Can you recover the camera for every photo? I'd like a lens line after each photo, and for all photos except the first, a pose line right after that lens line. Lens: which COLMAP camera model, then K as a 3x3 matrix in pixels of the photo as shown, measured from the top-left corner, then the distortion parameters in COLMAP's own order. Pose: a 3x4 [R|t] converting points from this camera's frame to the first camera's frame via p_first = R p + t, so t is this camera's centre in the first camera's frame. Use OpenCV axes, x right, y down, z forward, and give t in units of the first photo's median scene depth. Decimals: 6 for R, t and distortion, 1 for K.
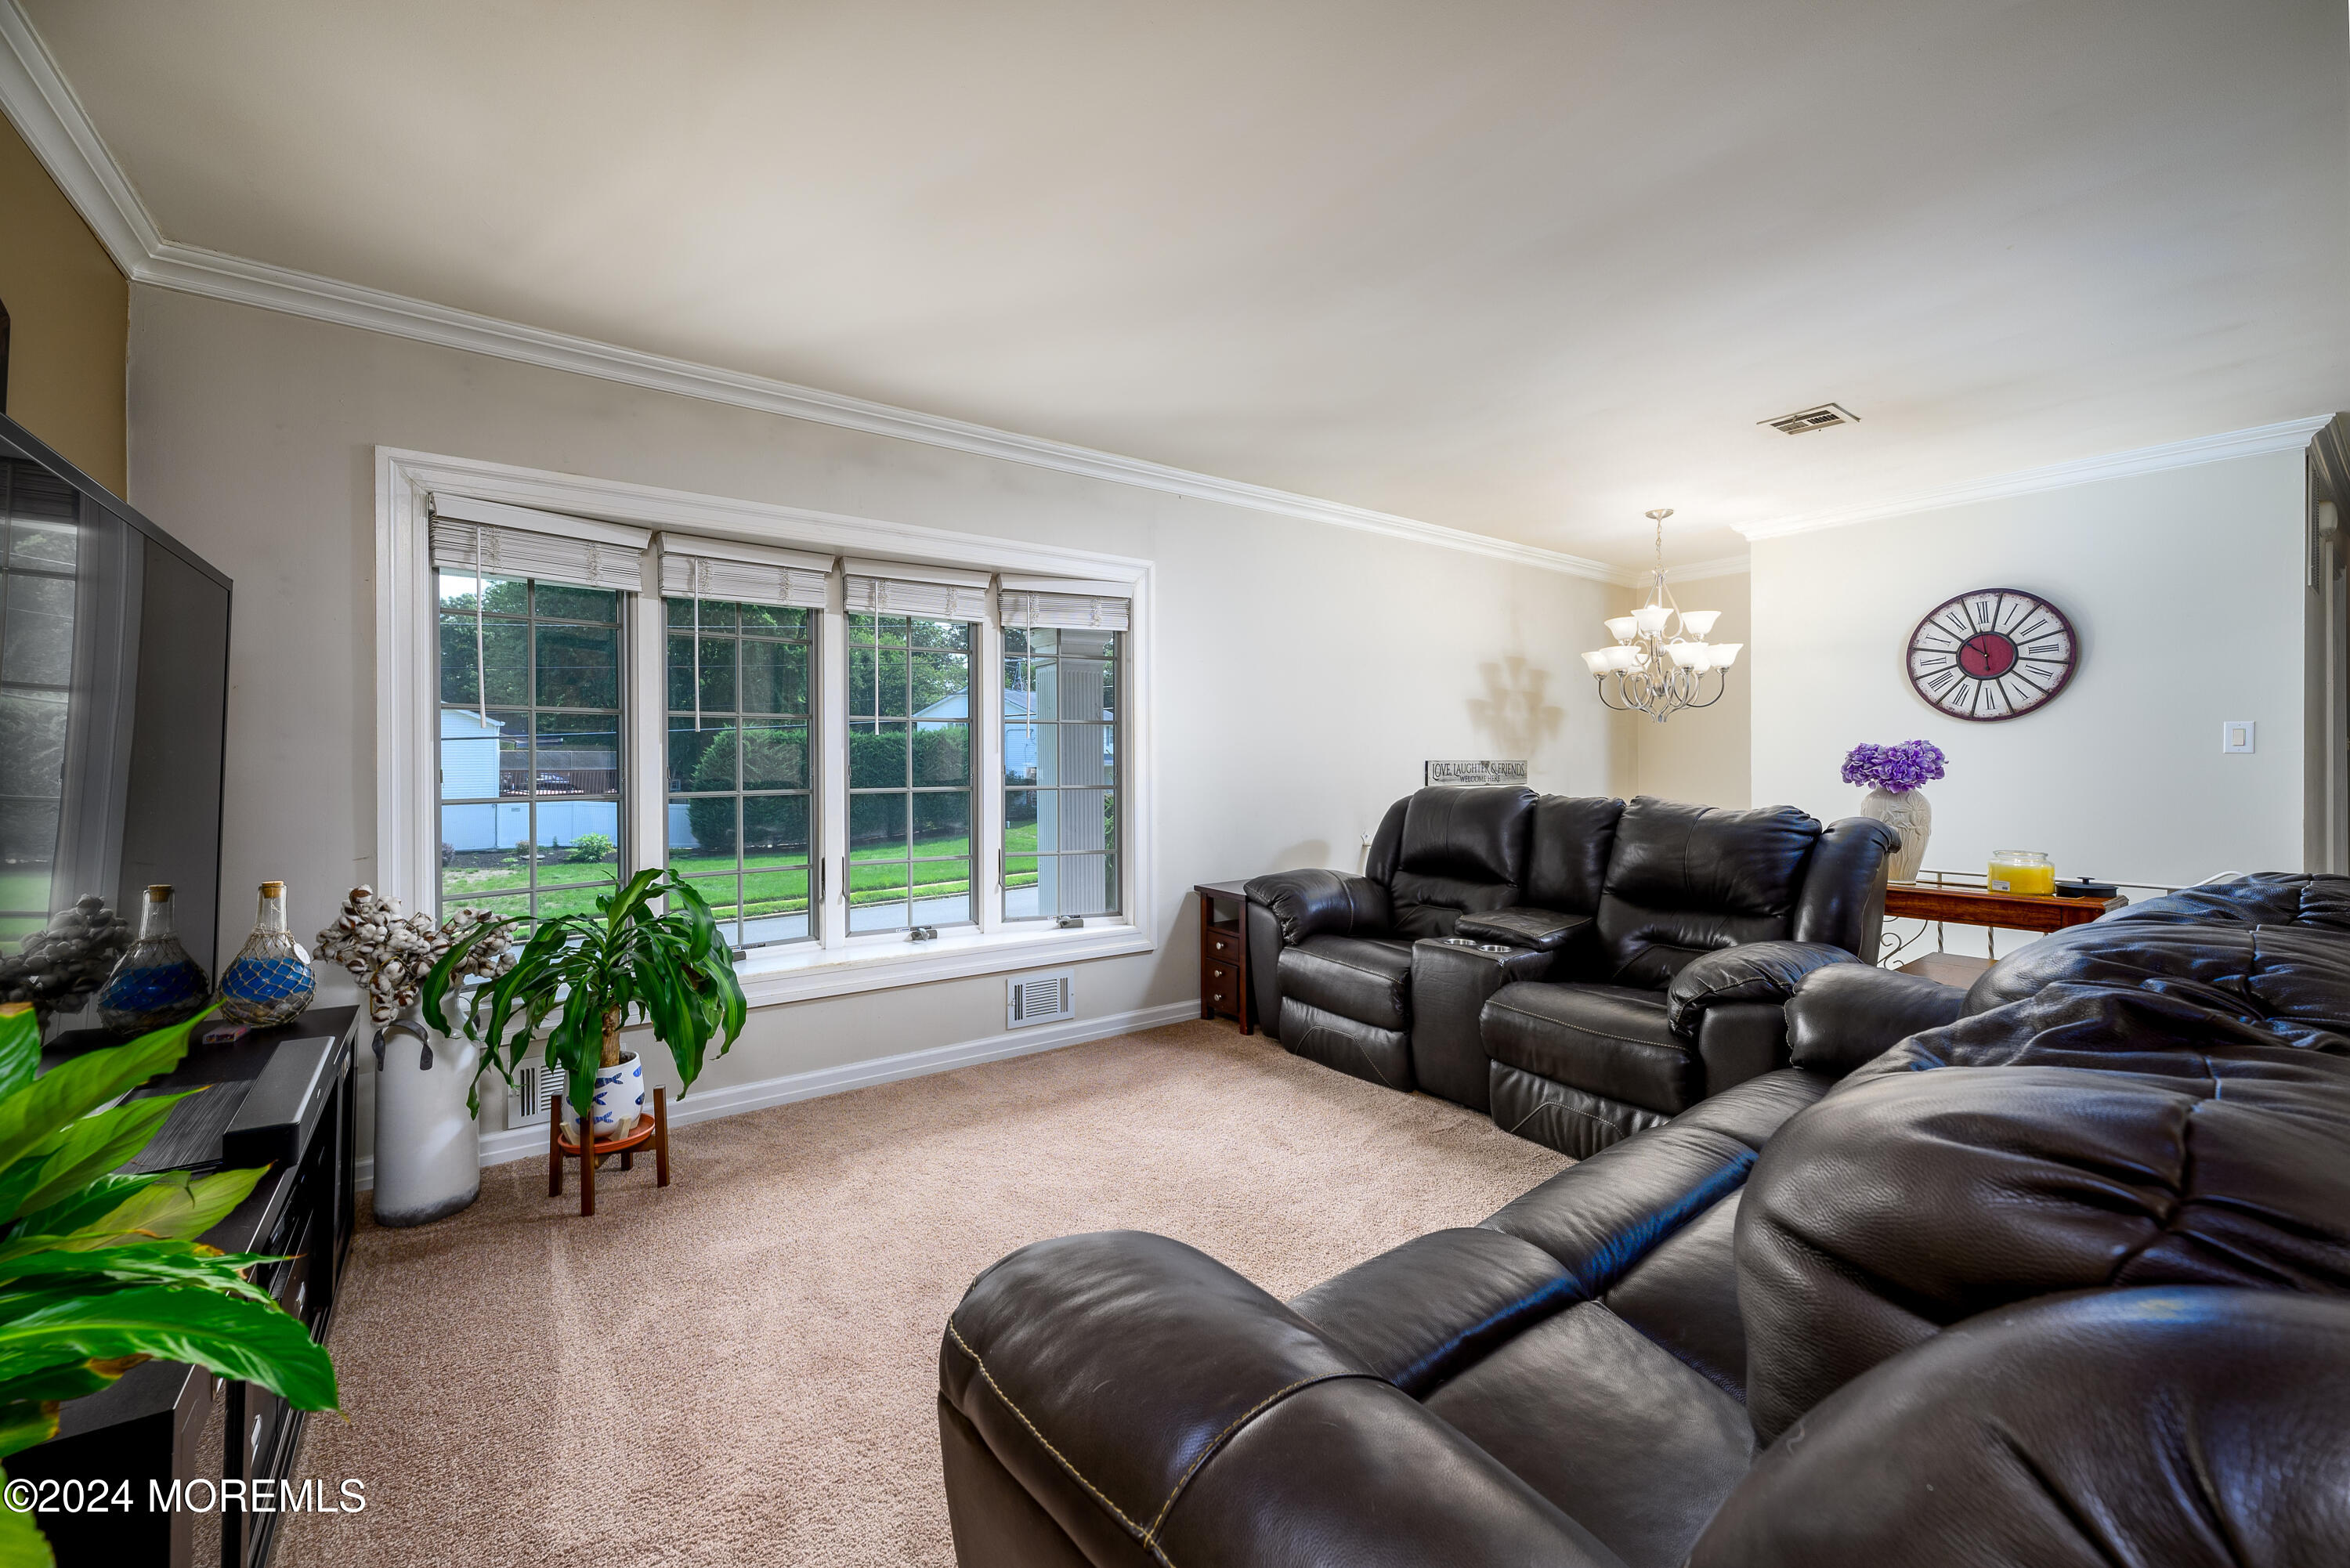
lens RADIAL K [[937.1, 0, 1233.5], [0, 937.1, 767.3], [0, 0, 1]] dist [0.001312, -0.000164]
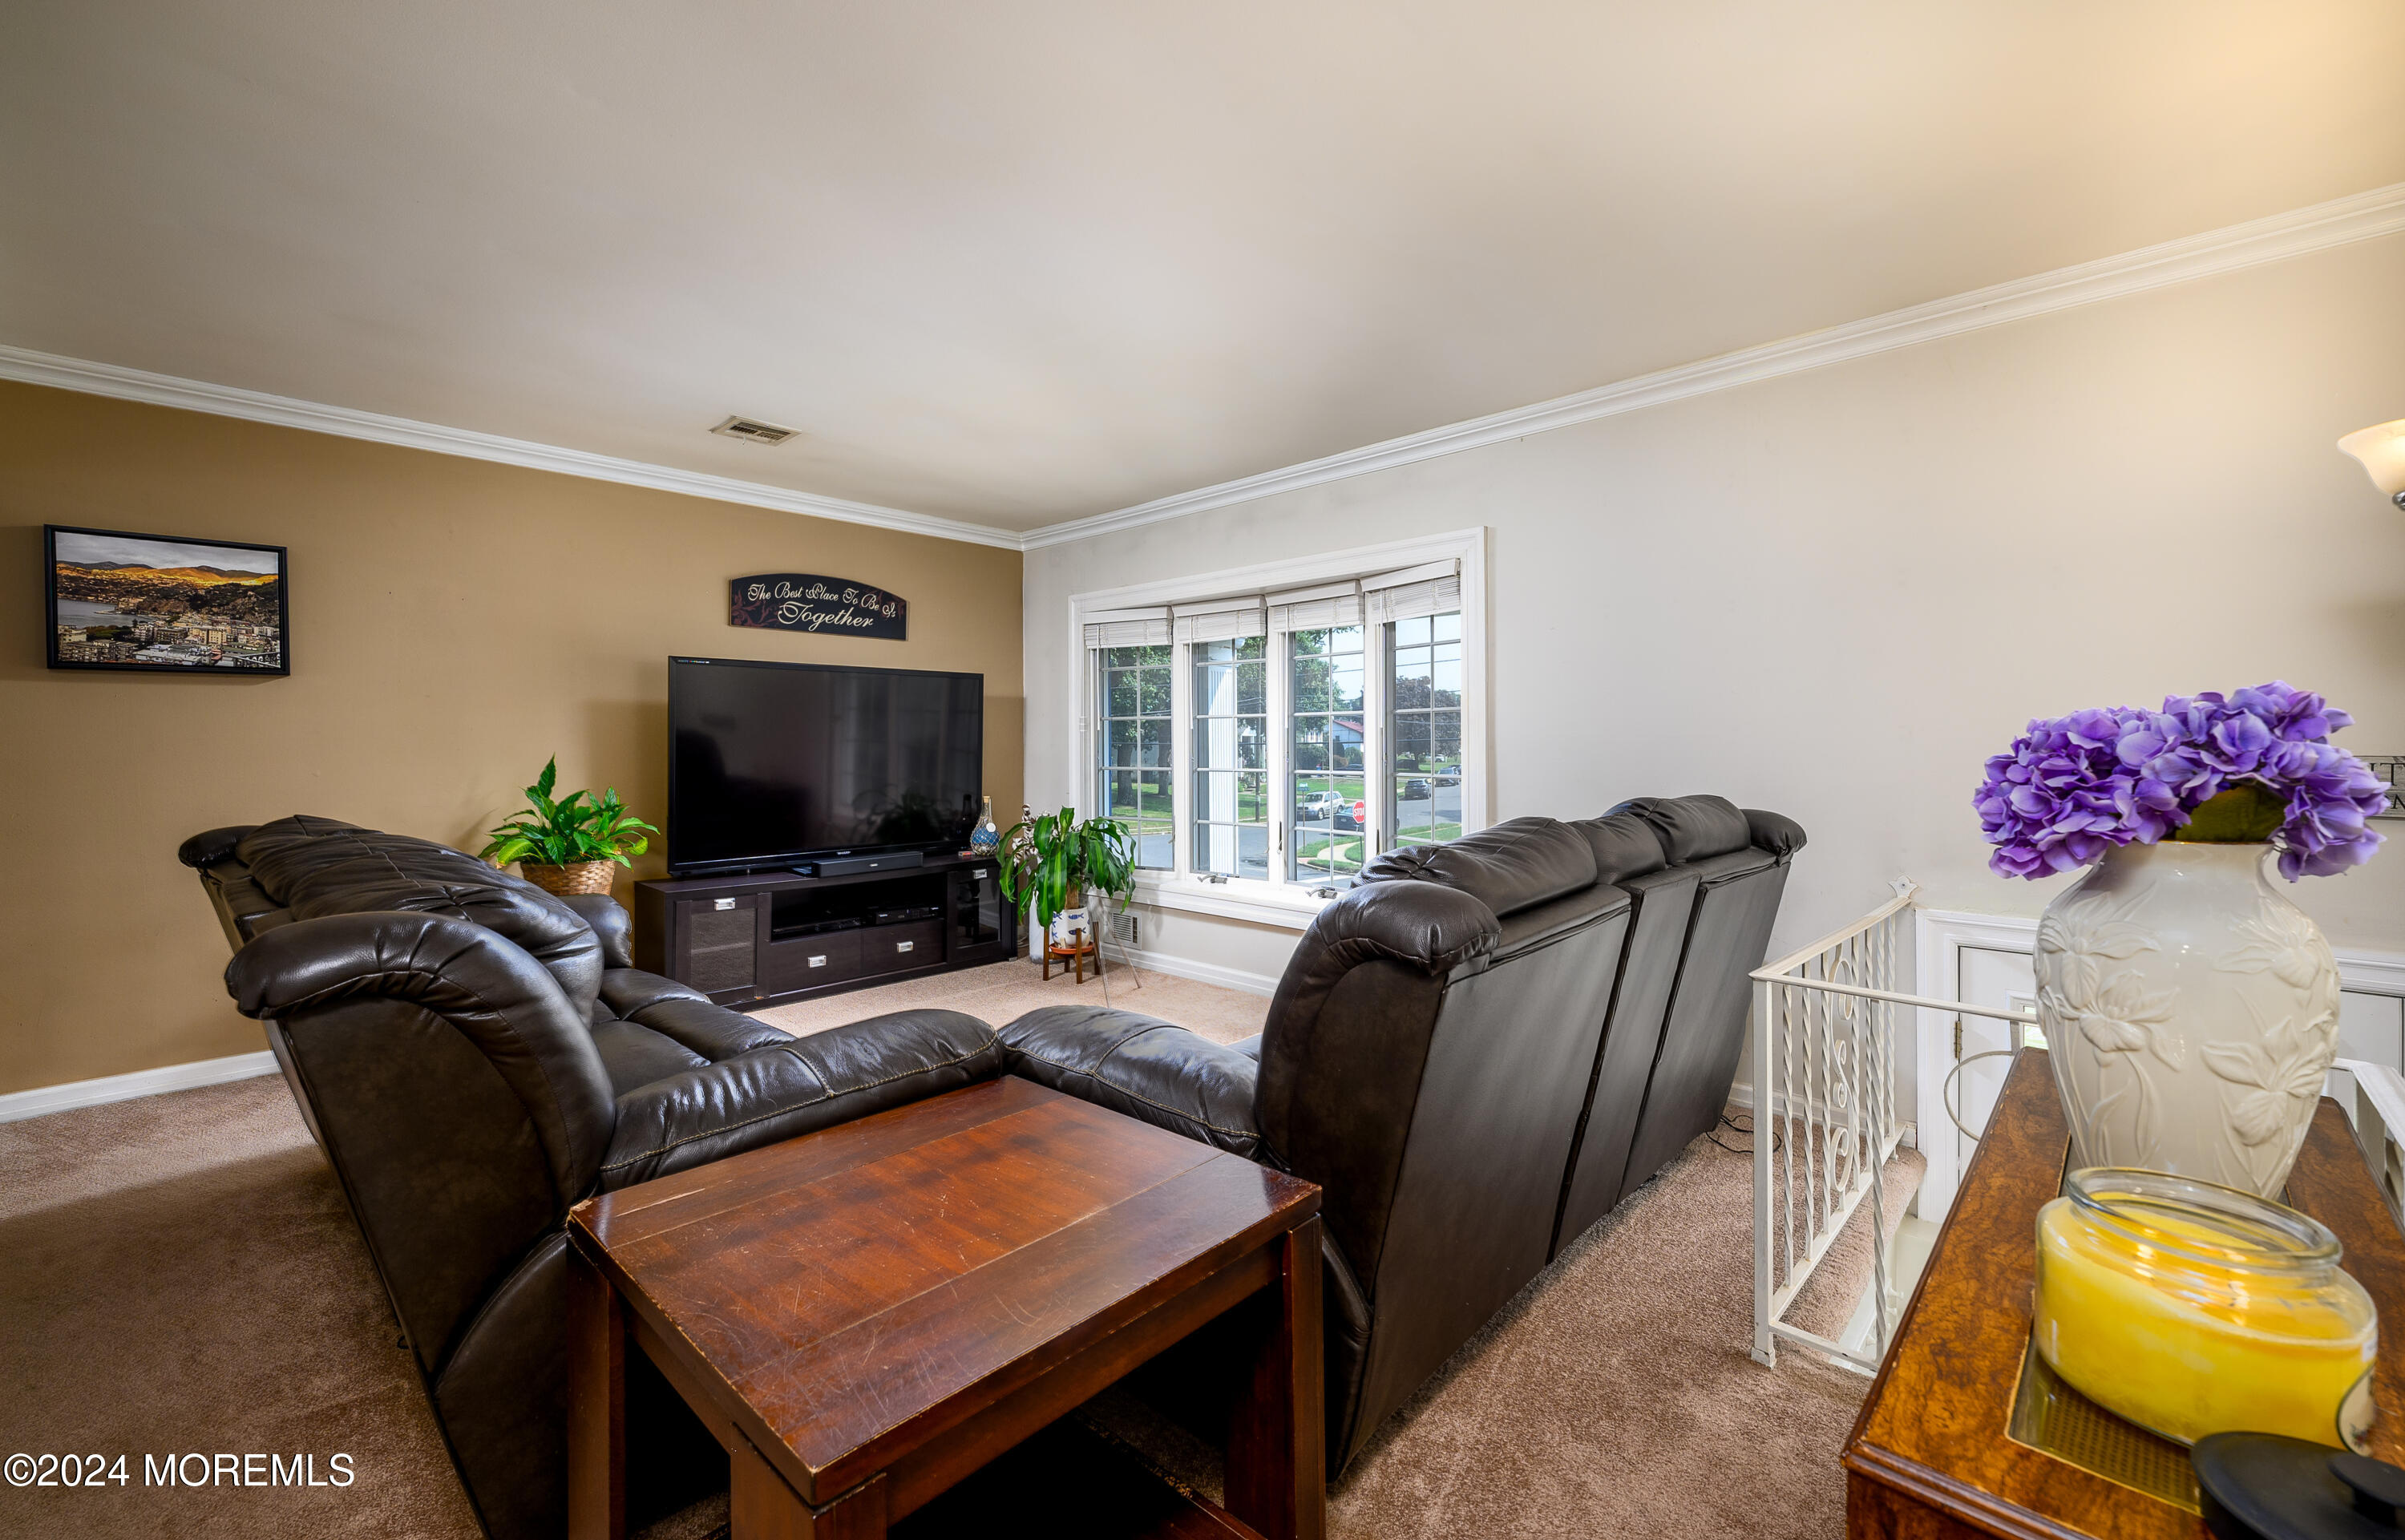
lens RADIAL K [[983.1, 0, 1236.4], [0, 983.1, 729.7], [0, 0, 1]] dist [-0.000361, -0.000045]
pose [[0.165558, -0.005864, -0.986183, 1.101087], [-0.003461, 0.999973, -0.006527, -0.025258], [0.986194, 0.004493, 0.165533, 0.841527]]
